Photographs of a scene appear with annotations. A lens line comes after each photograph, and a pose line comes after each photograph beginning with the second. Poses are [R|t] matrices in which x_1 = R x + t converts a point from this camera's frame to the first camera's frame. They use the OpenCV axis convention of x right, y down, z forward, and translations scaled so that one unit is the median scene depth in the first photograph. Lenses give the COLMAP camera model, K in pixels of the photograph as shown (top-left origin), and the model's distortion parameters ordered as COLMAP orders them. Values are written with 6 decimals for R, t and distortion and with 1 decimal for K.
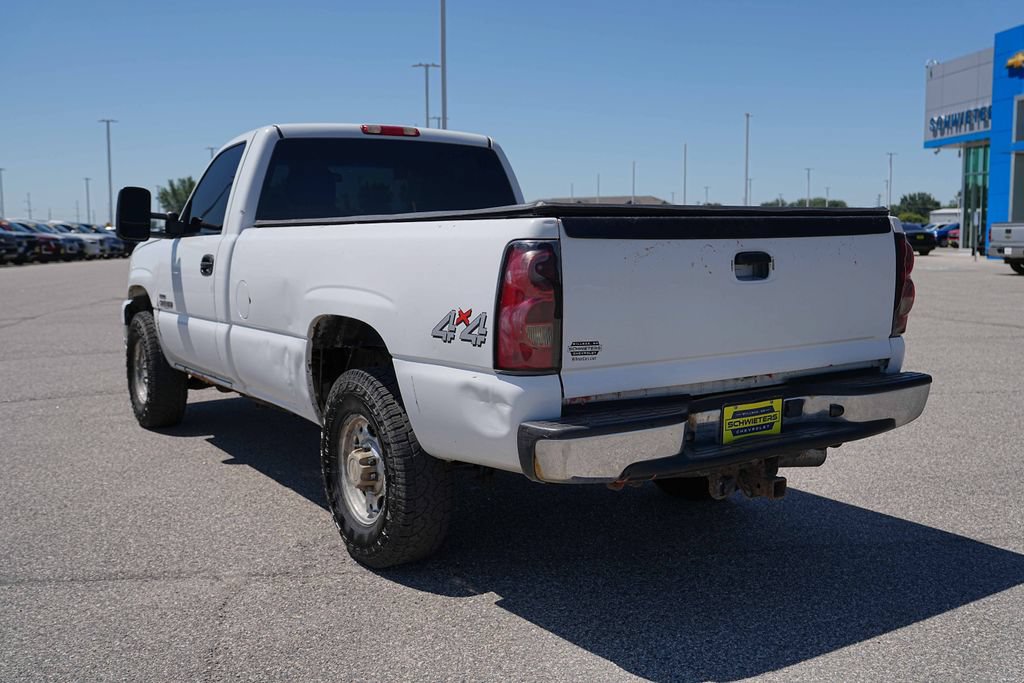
lens RADIAL K [[991.4, 0, 523.9], [0, 991.4, 340.2], [0, 0, 1]] dist [-0.003358, 0.015449]
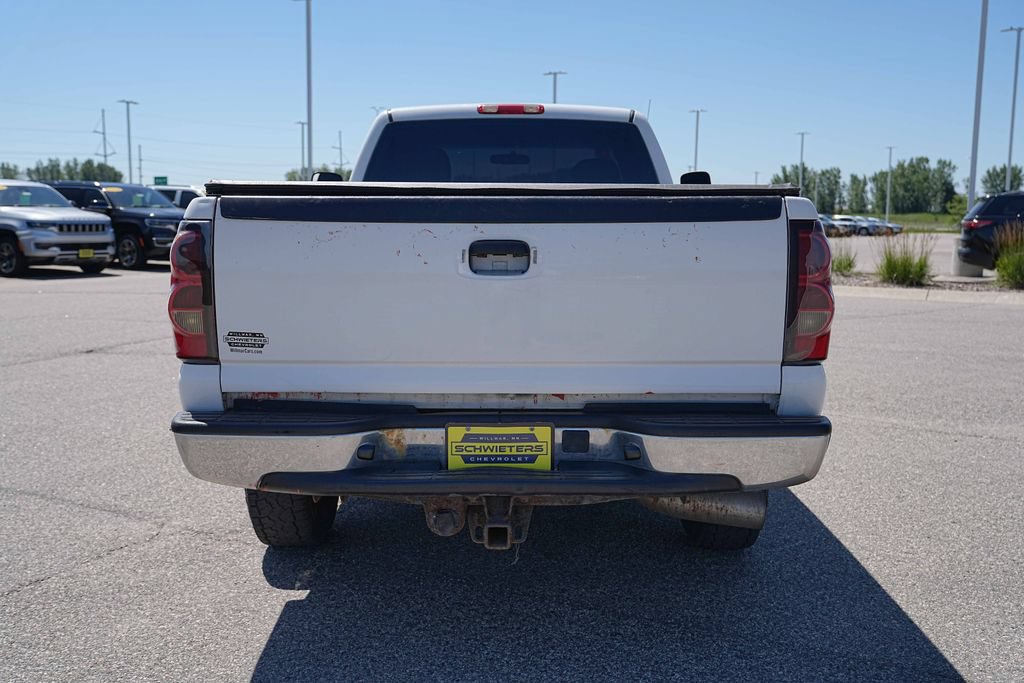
lens RADIAL K [[1000.4, 0, 512.0], [0, 1000.4, 341.5], [0, 0, 1]] dist [-0.000778, 0.007635]
pose [[0.825611, 0.080069, -0.558530, 0.583121], [-0.072206, 0.996734, 0.036155, -0.030839], [0.559601, 0.010479, 0.828696, 0.276395]]
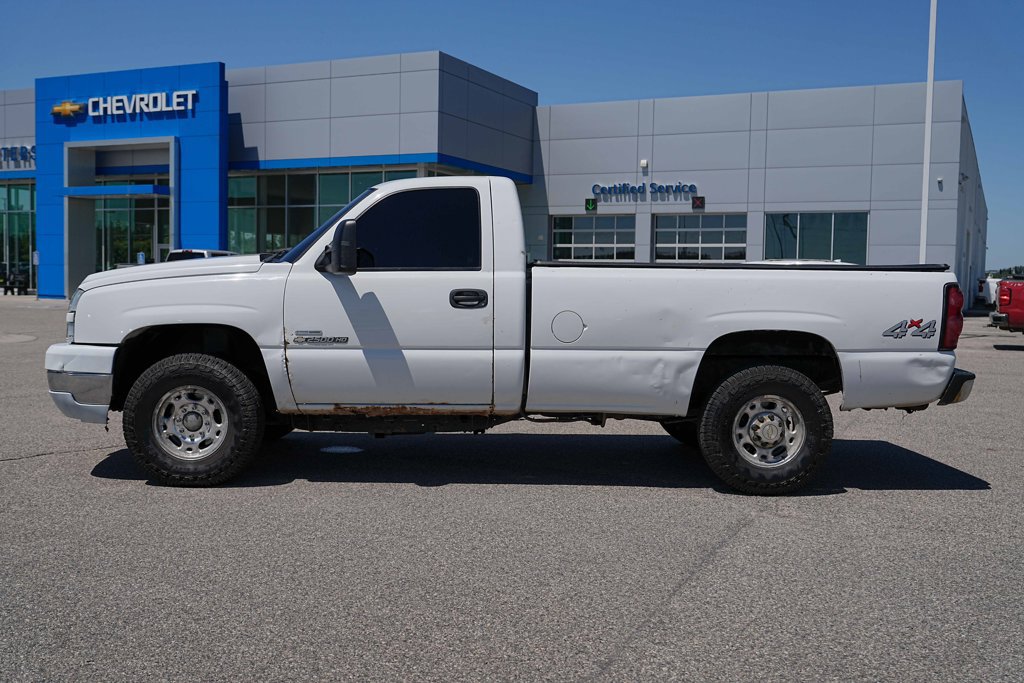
lens RADIAL K [[1000.4, 0, 512.0], [0, 1000.4, 341.5], [0, 0, 1]] dist [-0.000778, 0.007635]
pose [[0.547129, -0.039084, 0.836136, -1.597363], [0.071417, 0.997447, -0.000109, -0.033682], [-0.833996, 0.059774, 0.548523, 0.463248]]
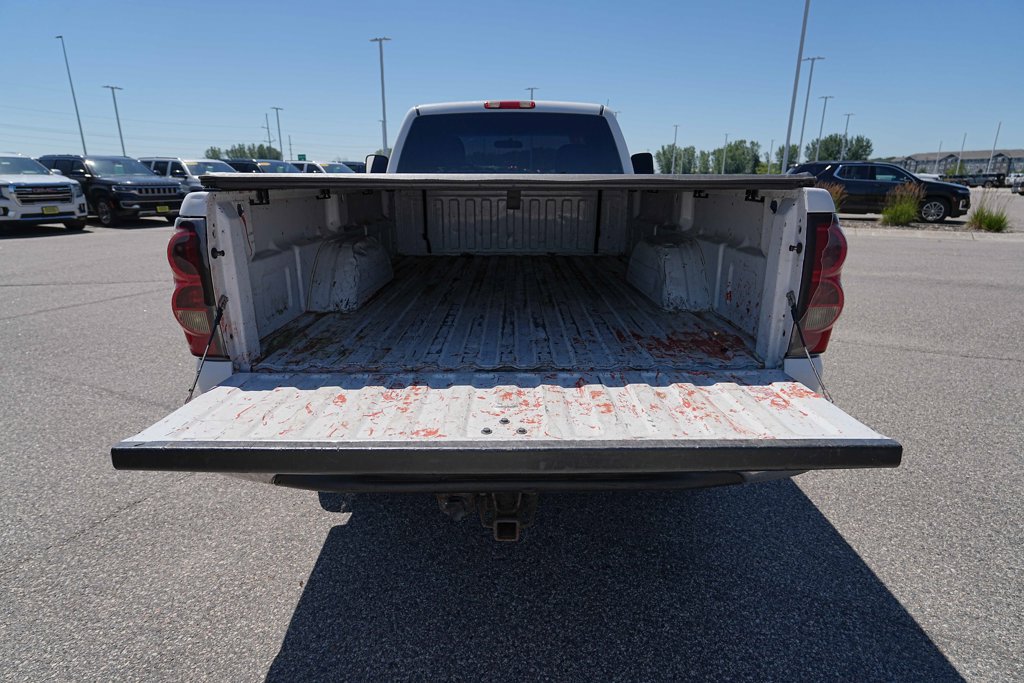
lens RADIAL K [[552.6, 0, 511.7], [0, 552.6, 338.7], [0, 0, 1]] dist [-0.003483, 0.001345]
pose [[0.830504, 0.161707, -0.533023, 0.396796], [-0.065331, 0.978606, 0.195094, -0.079811], [0.553167, -0.127204, 0.823301, 0.531518]]
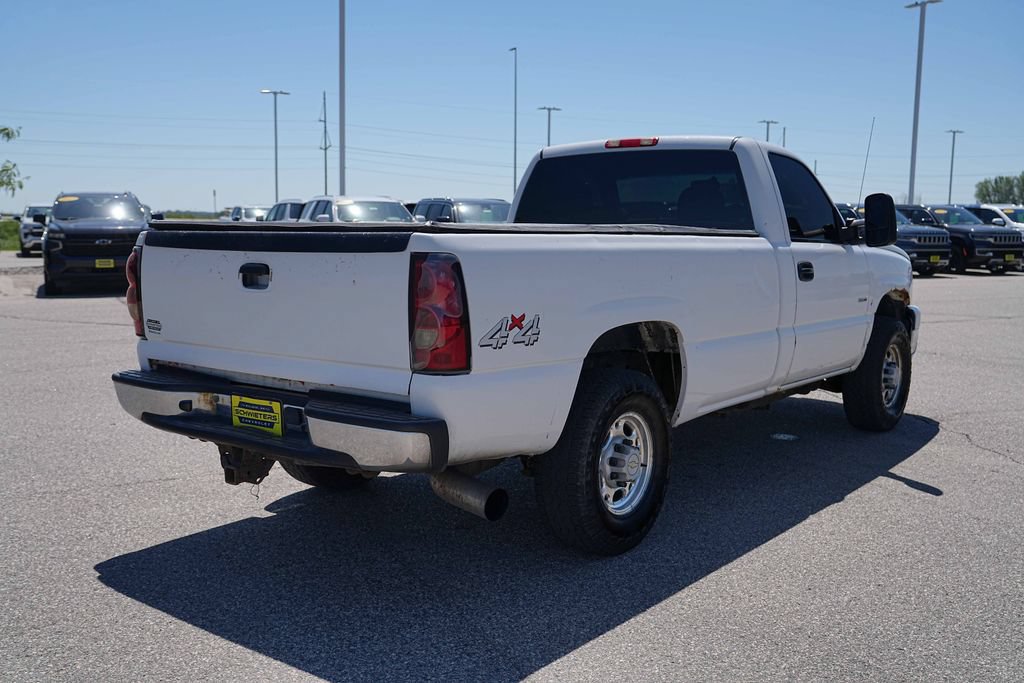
lens RADIAL K [[1000.4, 0, 512.0], [0, 1000.4, 341.5], [0, 0, 1]] dist [-0.000778, 0.007635]
pose [[0.315507, 0.116805, -0.941707, 1.160911], [-0.112300, 0.990017, 0.085173, -0.108887], [0.942255, 0.078881, 0.325475, 0.759858]]
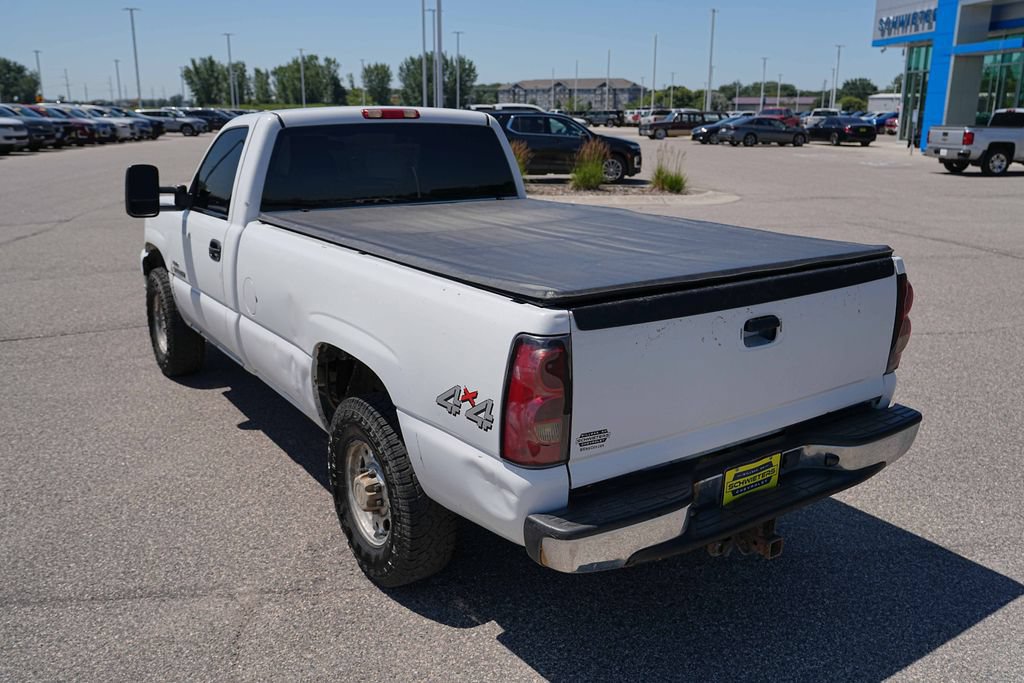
lens RADIAL K [[853.1, 0, 518.5], [0, 853.1, 341.3], [0, 0, 1]] dist [0.001879, 0.005260]
pose [[0.999869, 0.009949, 0.012762, -0.018061], [-0.011795, 0.988021, 0.153870, -0.160502], [-0.011078, -0.154000, 0.988009, 0.134810]]
